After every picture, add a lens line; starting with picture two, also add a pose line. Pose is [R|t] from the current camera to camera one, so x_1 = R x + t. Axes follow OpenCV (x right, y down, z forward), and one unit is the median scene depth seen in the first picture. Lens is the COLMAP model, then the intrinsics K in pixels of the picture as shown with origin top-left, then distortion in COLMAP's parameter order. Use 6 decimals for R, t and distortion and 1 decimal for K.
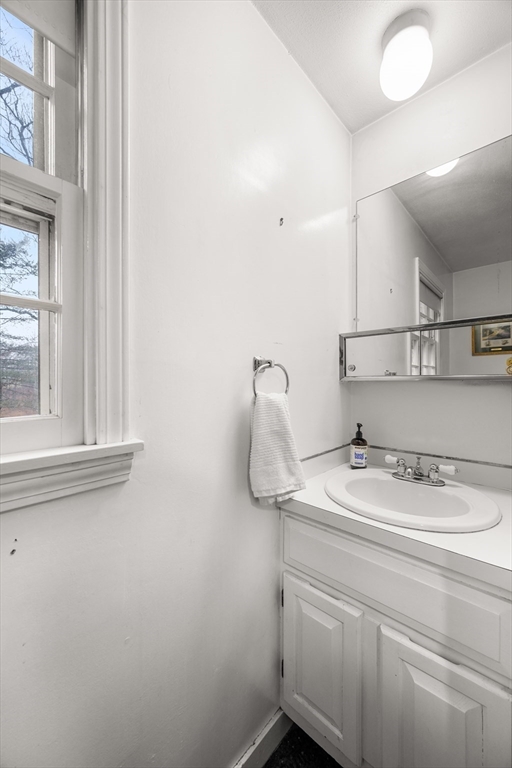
lens RADIAL K [[302.6, 0, 256.0], [0, 302.6, 384.0], [0, 0, 1]] dist [0.000303, 0.000022]
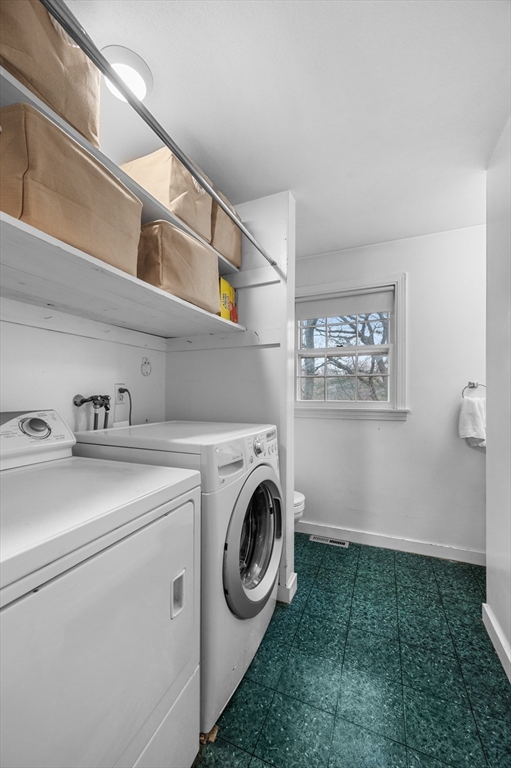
lens RADIAL K [[302.6, 0, 255.5], [0, 302.6, 384.0], [0, 0, 1]] dist [0.000303, 0.000022]
pose [[0.346467, -0.023645, -0.937764, 2.288024], [-0.004118, 0.999634, -0.026726, -0.008390], [0.938053, 0.013121, 0.346243, -1.906202]]
